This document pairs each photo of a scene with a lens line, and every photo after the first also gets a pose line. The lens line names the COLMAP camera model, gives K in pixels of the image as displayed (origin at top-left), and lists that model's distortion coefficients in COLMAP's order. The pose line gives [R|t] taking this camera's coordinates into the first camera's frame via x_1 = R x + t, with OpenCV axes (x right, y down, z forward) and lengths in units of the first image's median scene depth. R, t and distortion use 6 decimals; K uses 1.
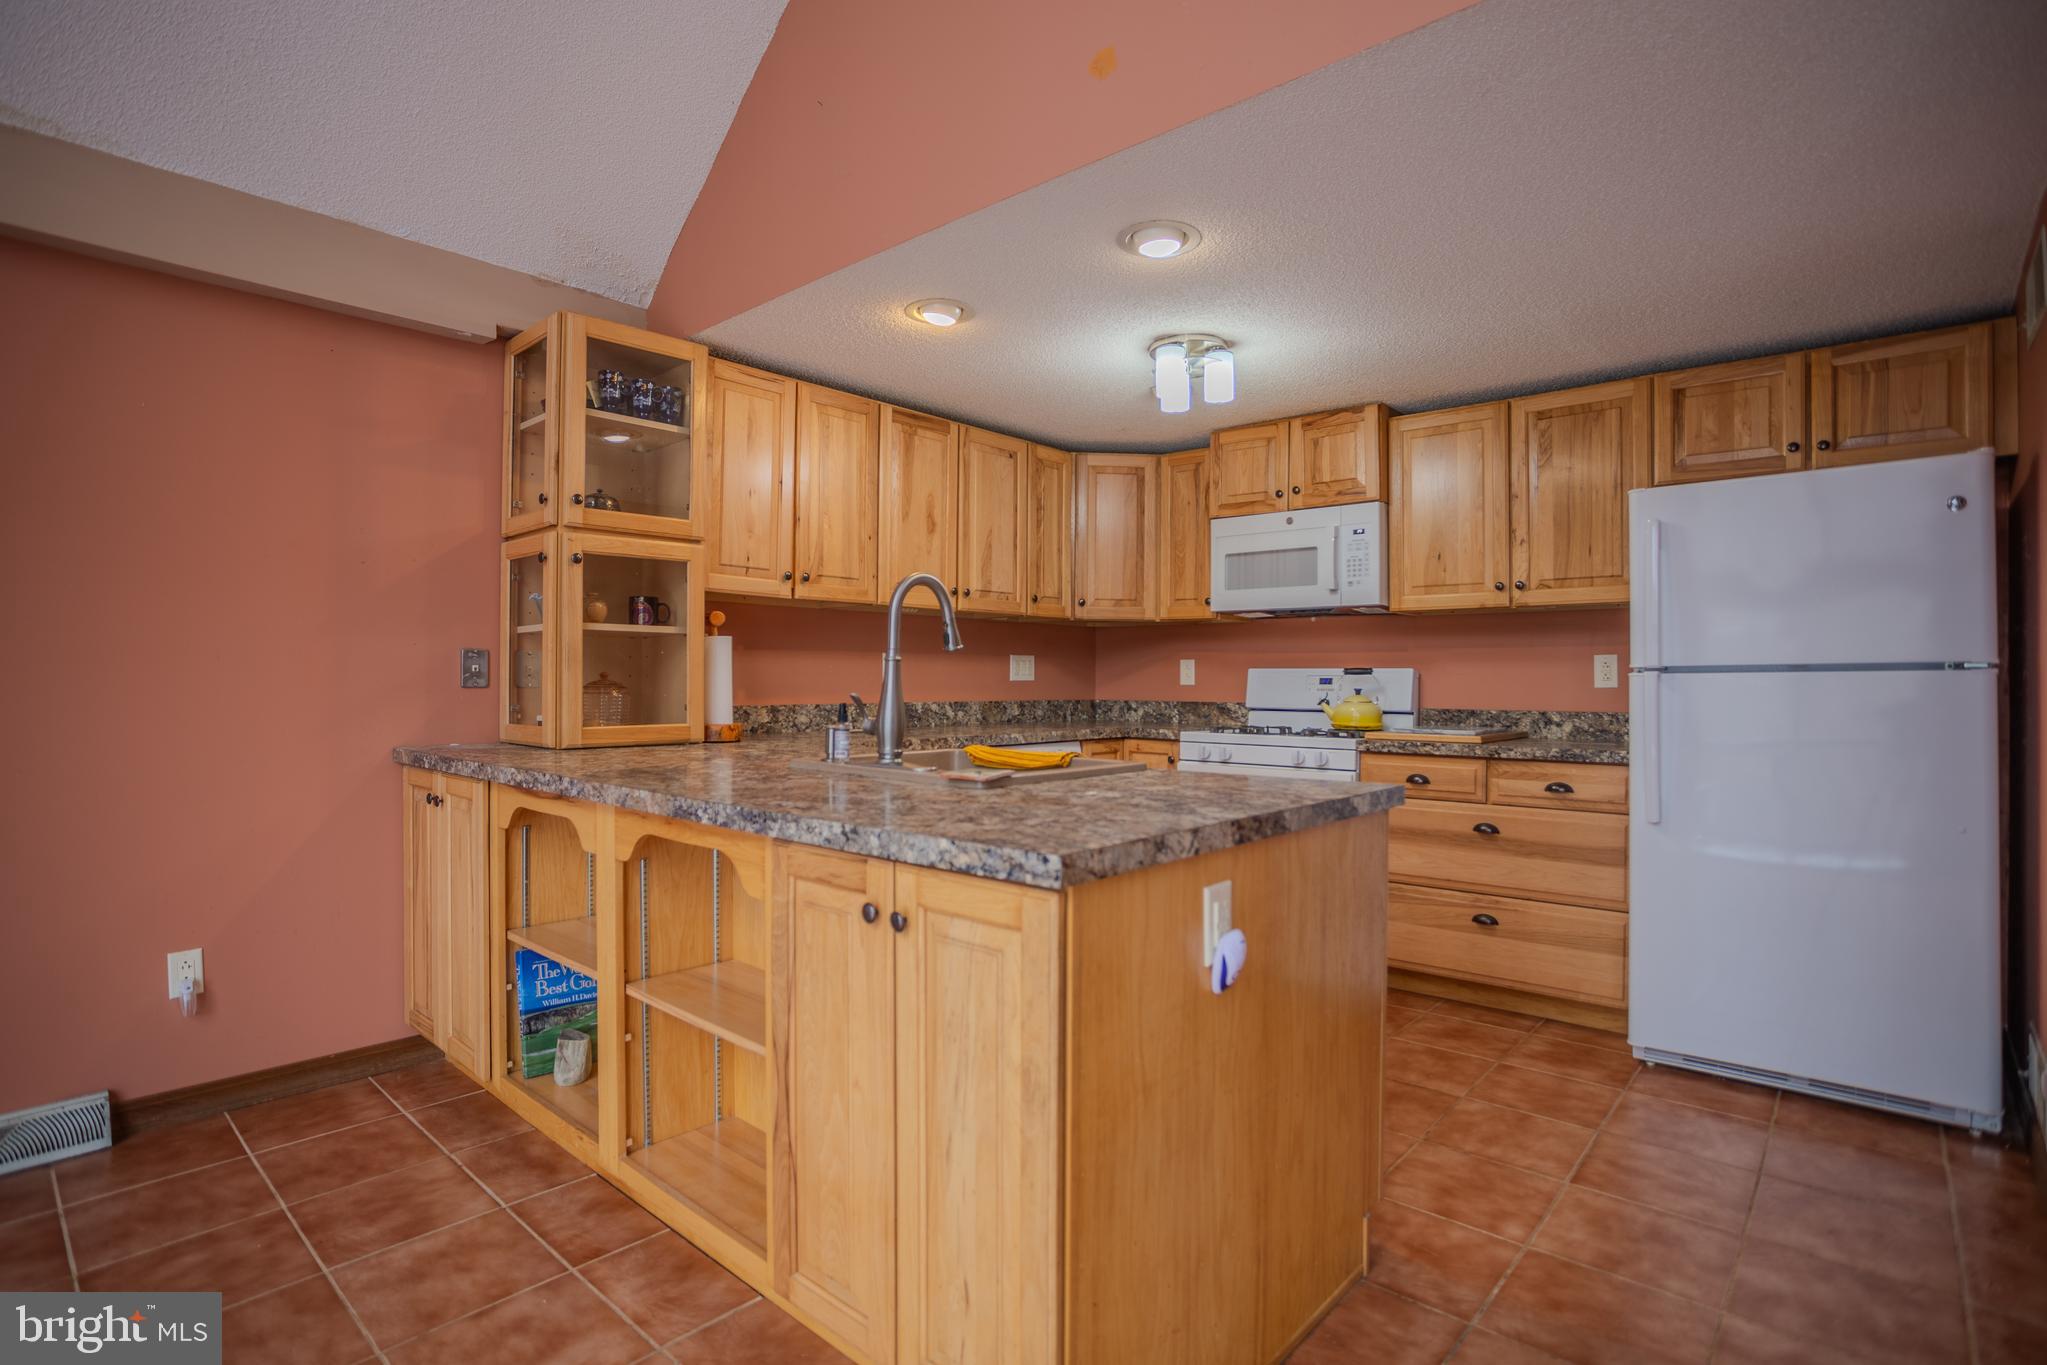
lens RADIAL K [[1017.6, 0, 1009.1], [0, 1017.6, 678.2], [0, 0, 1]] dist [-0.083833, 0.042748]
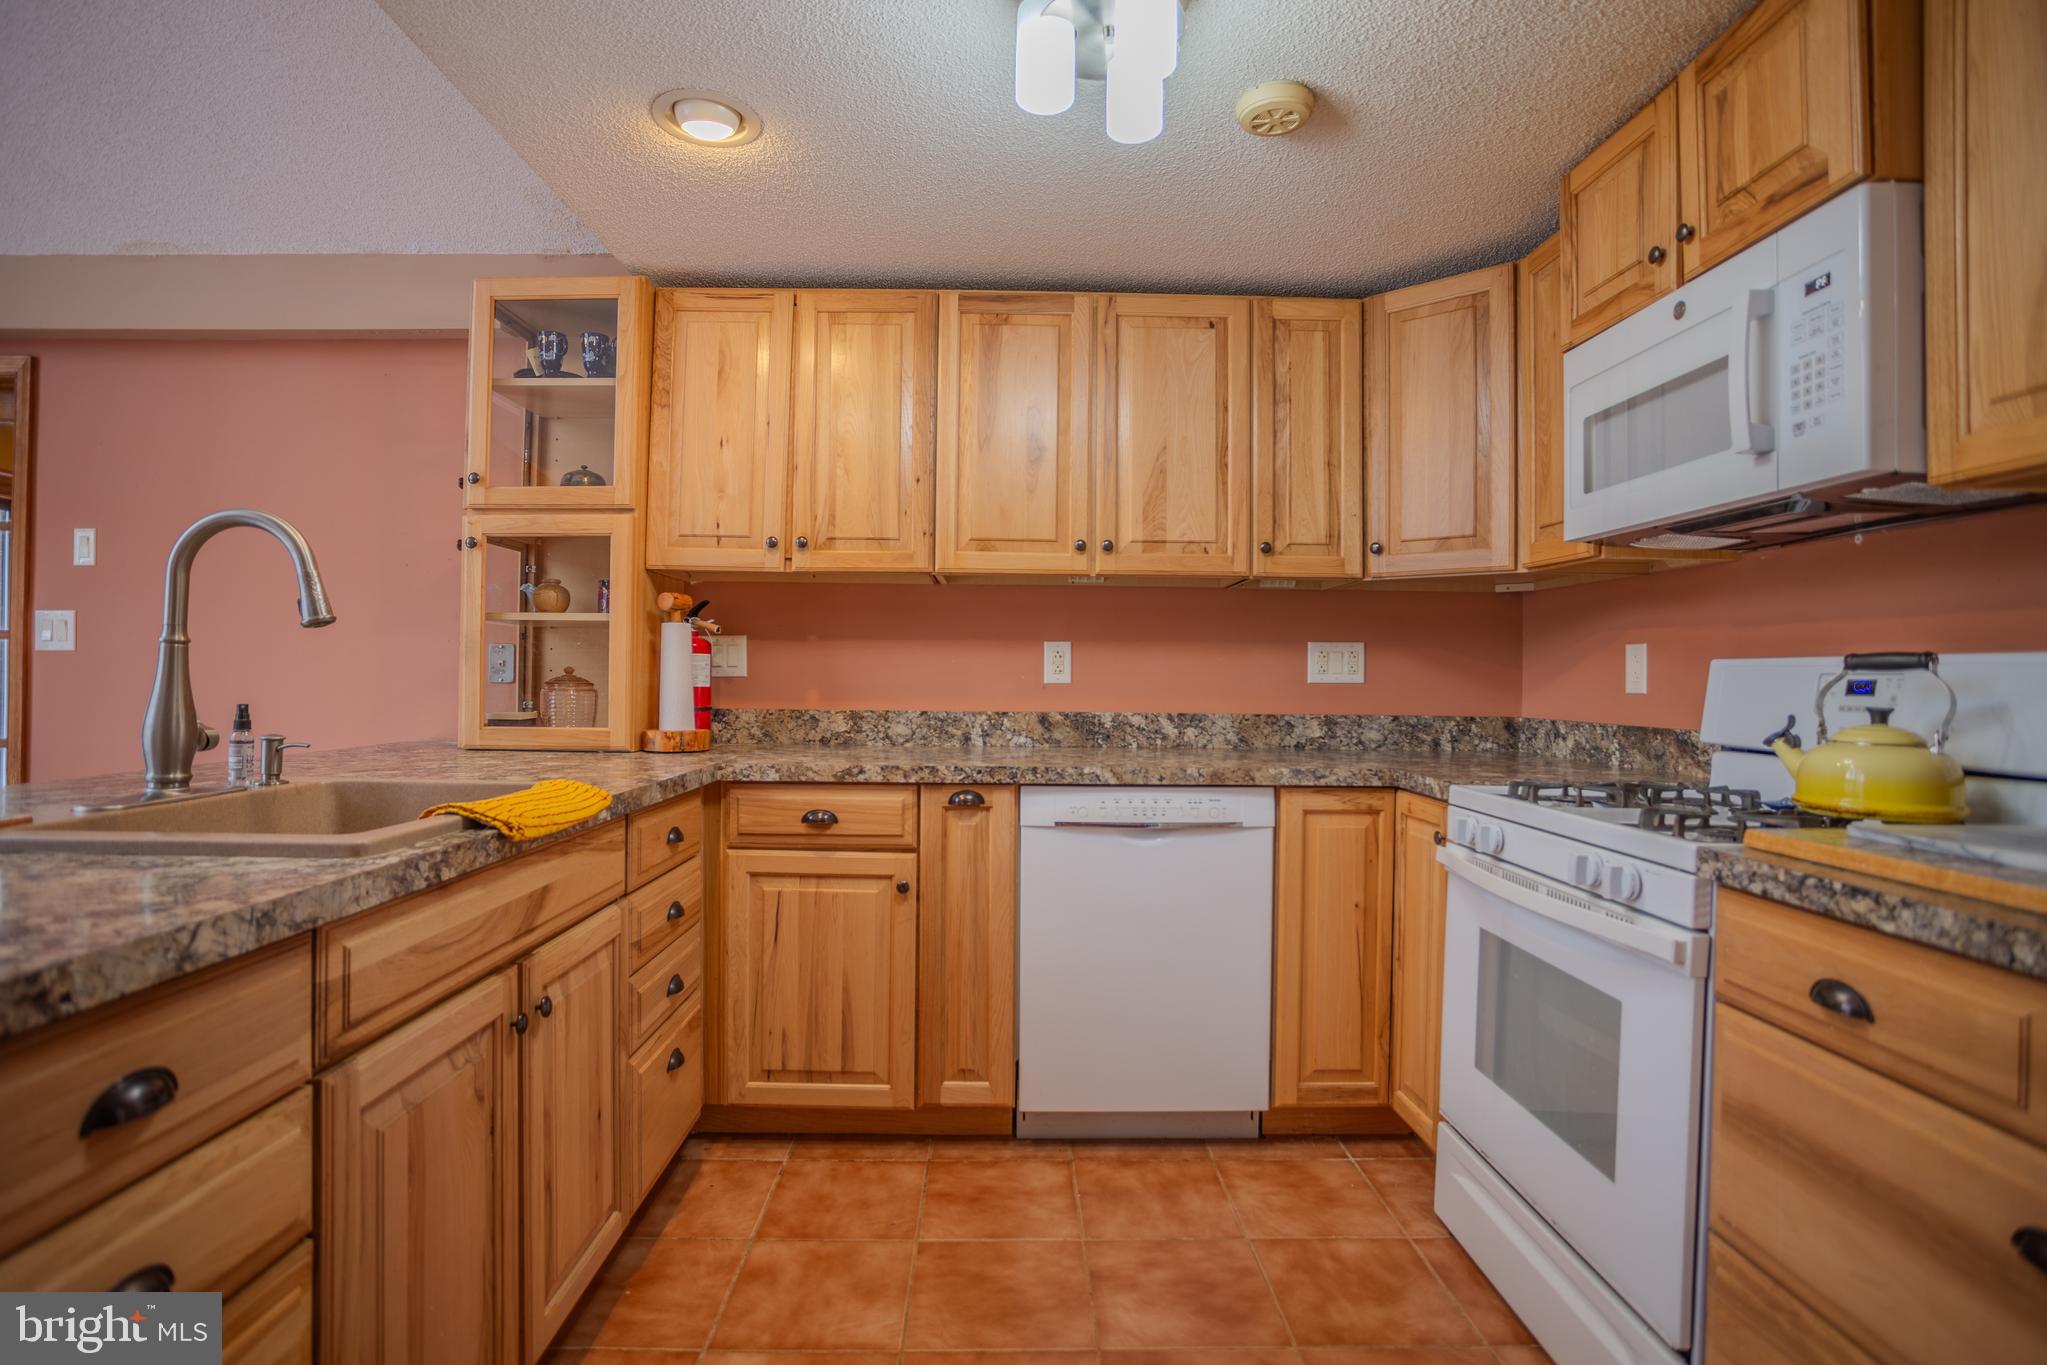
lens RADIAL K [[1002.1, 0, 1001.1], [0, 1002.1, 678.5], [0, 0, 1]] dist [-0.071842, 0.030241]
pose [[0.676095, 0.003453, -0.736806, 0.436889], [-0.006799, 0.999976, -0.001552, 0.002686], [0.736783, 0.006059, 0.676102, 0.579305]]
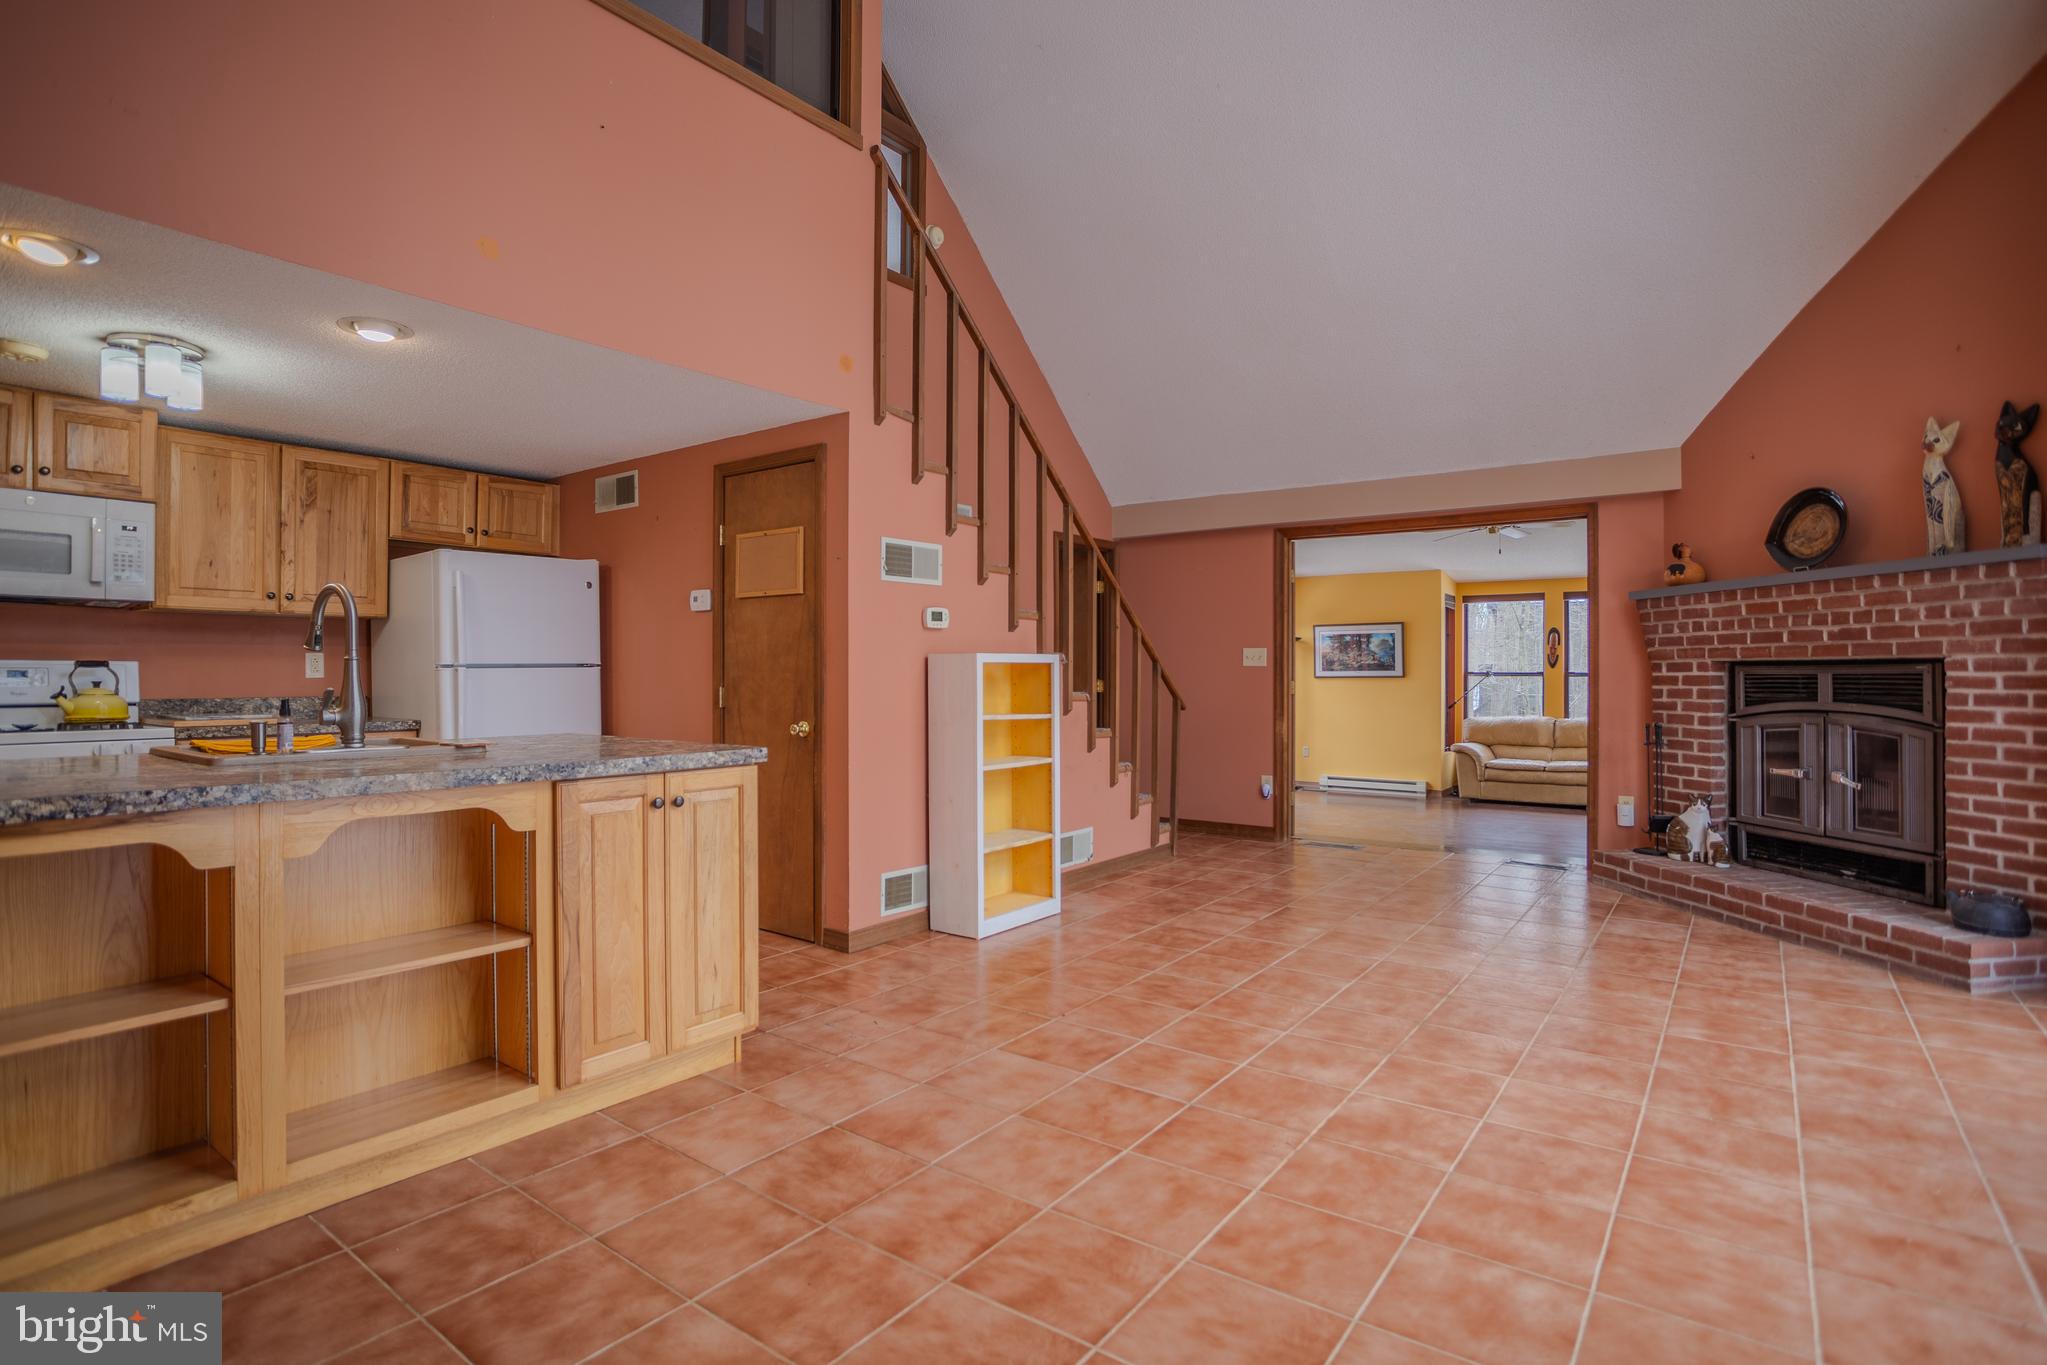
lens RADIAL K [[1014.1, 0, 1007.6], [0, 1014.1, 669.3], [0, 0, 1]] dist [-0.072758, 0.031220]
pose [[-0.089418, -0.000228, 0.995994, -0.785156], [-0.003839, 0.999993, -0.000115, -0.005284], [-0.995987, -0.003834, -0.089419, 0.207058]]
